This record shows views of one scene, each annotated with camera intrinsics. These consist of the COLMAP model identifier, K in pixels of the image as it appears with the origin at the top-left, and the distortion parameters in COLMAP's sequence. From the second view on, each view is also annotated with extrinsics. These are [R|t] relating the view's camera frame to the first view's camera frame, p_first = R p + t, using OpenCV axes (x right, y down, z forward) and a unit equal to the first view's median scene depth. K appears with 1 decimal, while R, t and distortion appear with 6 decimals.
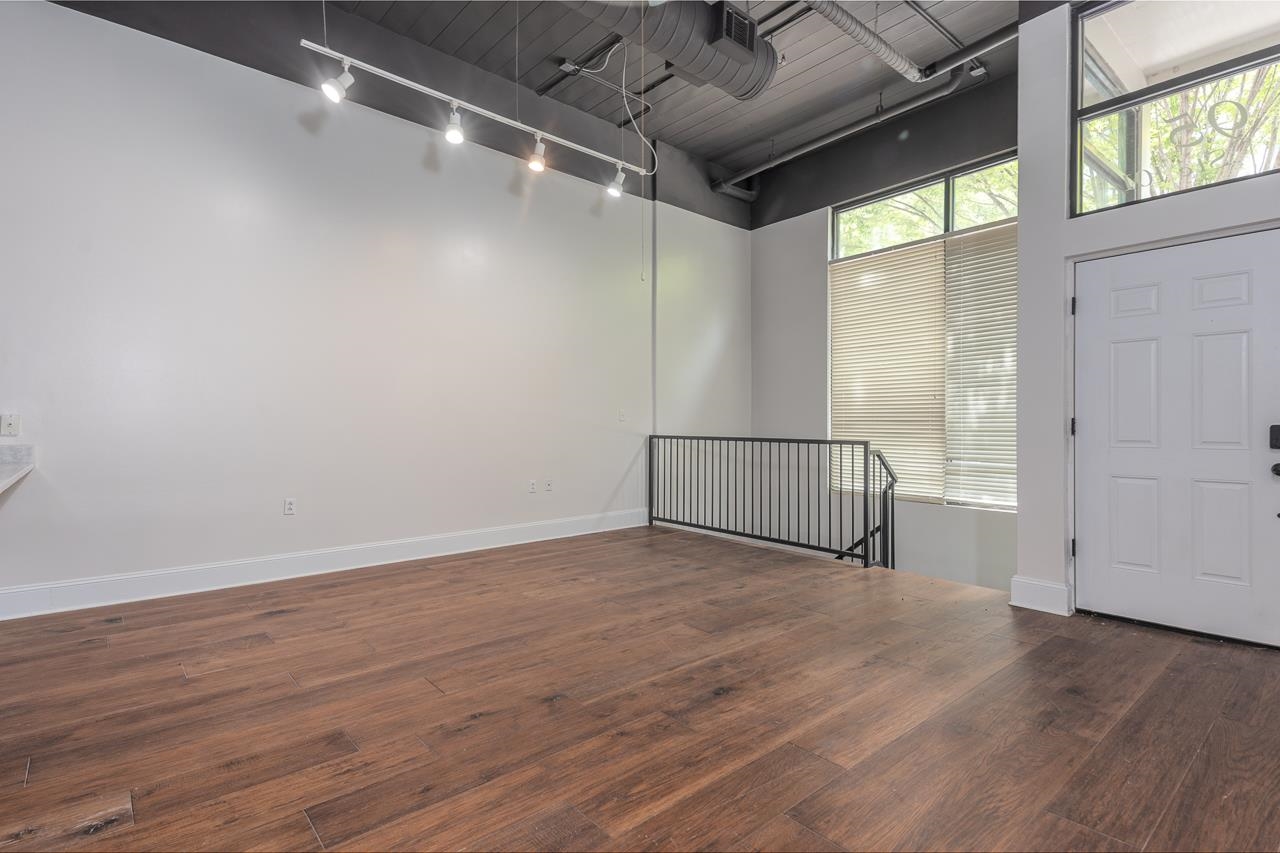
lens RADIAL K [[609.6, 0, 630.4], [0, 609.6, 434.6], [0, 0, 1]] dist [0.033137, -0.000194]
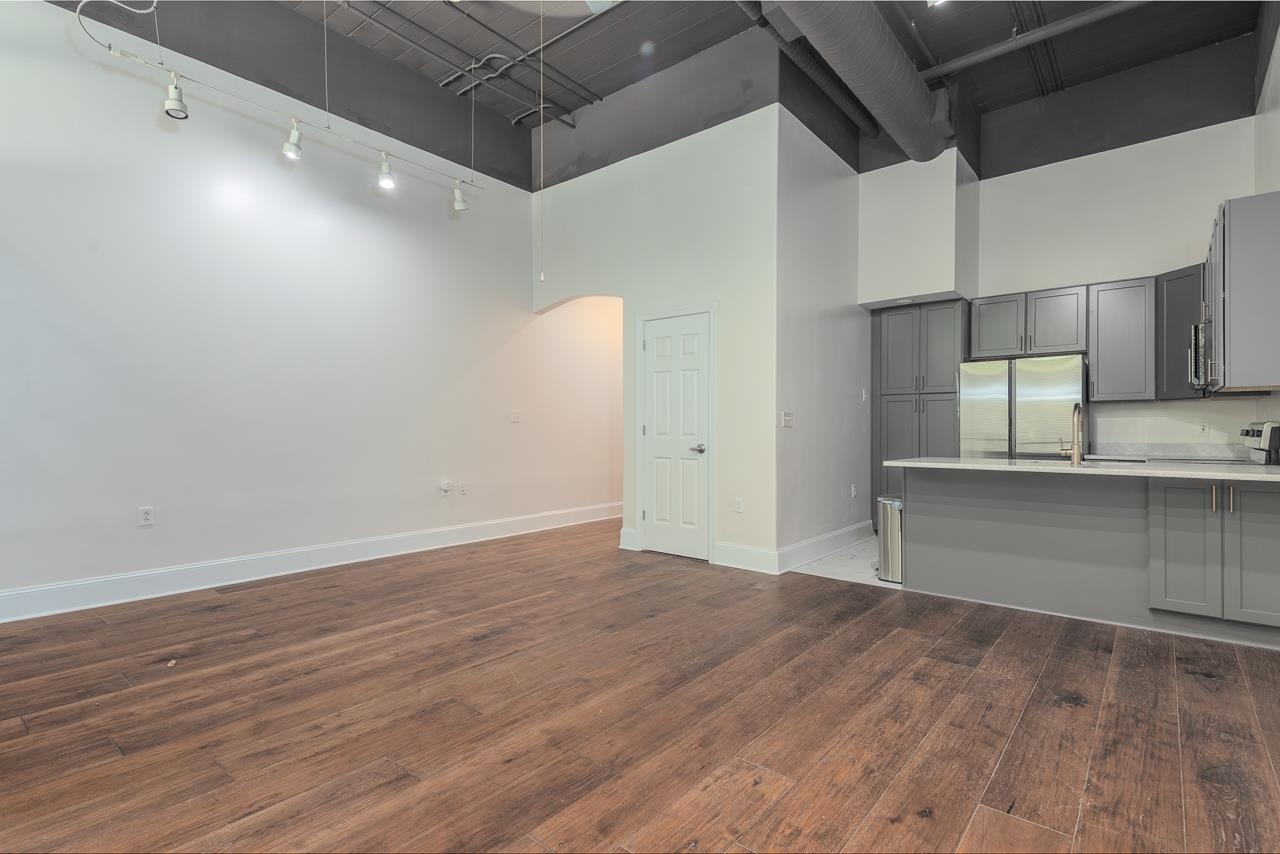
lens RADIAL K [[618.3, 0, 637.9], [0, 618.3, 429.3], [0, 0, 1]] dist [0.068218, -0.031410]
pose [[-0.985325, -0.001353, -0.170686, 0.039491], [-0.003636, 0.999908, 0.013061, -0.032019], [0.170653, 0.013490, -0.985239, 2.013724]]
